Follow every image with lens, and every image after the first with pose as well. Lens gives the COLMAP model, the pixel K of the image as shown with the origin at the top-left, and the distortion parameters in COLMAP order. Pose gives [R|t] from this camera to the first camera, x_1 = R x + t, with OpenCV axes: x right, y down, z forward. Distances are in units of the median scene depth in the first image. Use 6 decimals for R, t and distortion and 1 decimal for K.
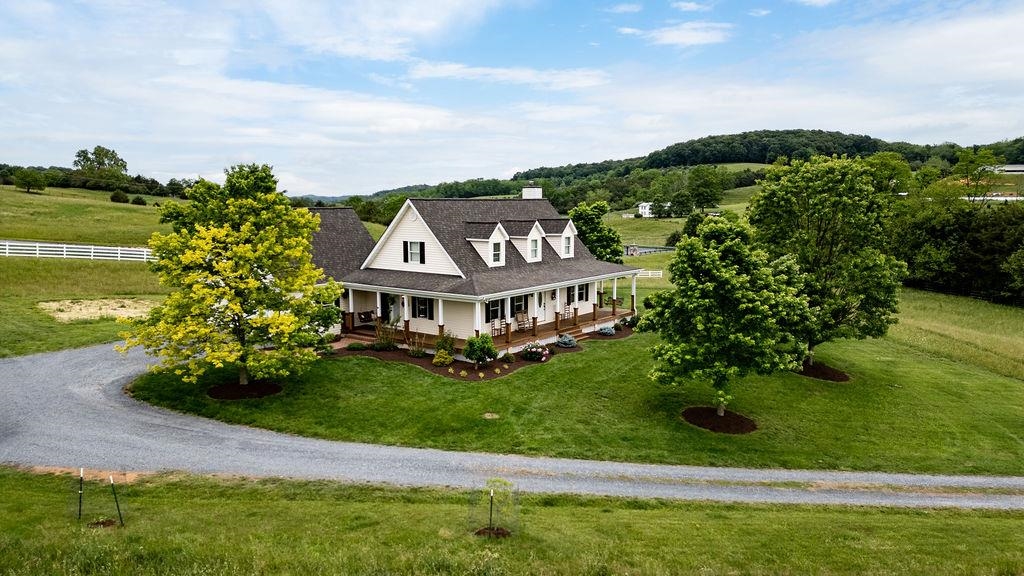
lens RADIAL K [[708.8, 0, 512.0], [0, 708.8, 288.0], [0, 0, 1]] dist [0.098114, -0.001957]
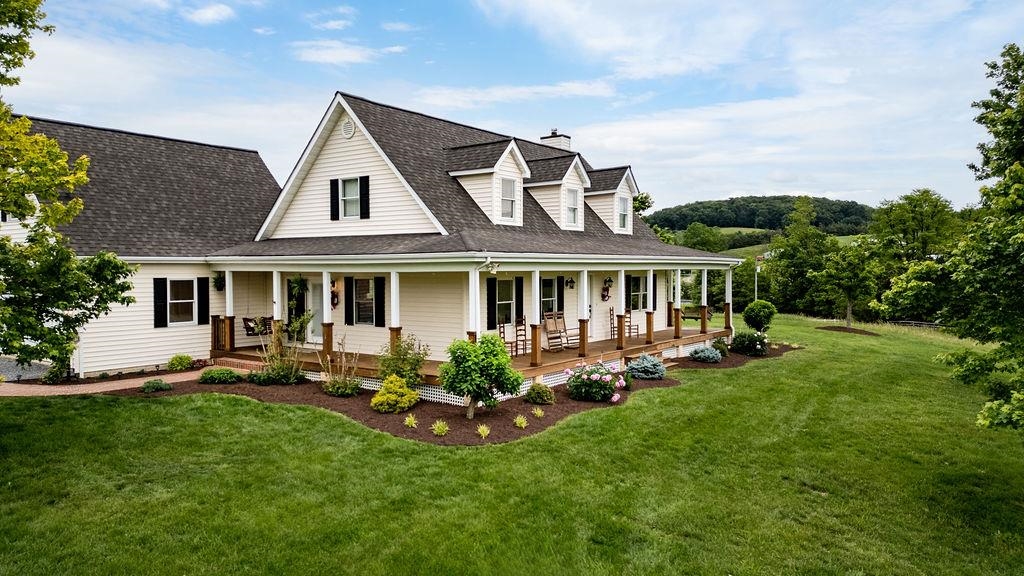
lens RADIAL K [[708.8, 0, 512.0], [0, 708.8, 288.0], [0, 0, 1]] dist [0.098114, -0.001957]
pose [[0.999804, 0.001068, 0.019750, -0.029209], [0.000832, 0.995388, -0.095932, 0.067003], [-0.019761, 0.095929, 0.995192, 0.488929]]
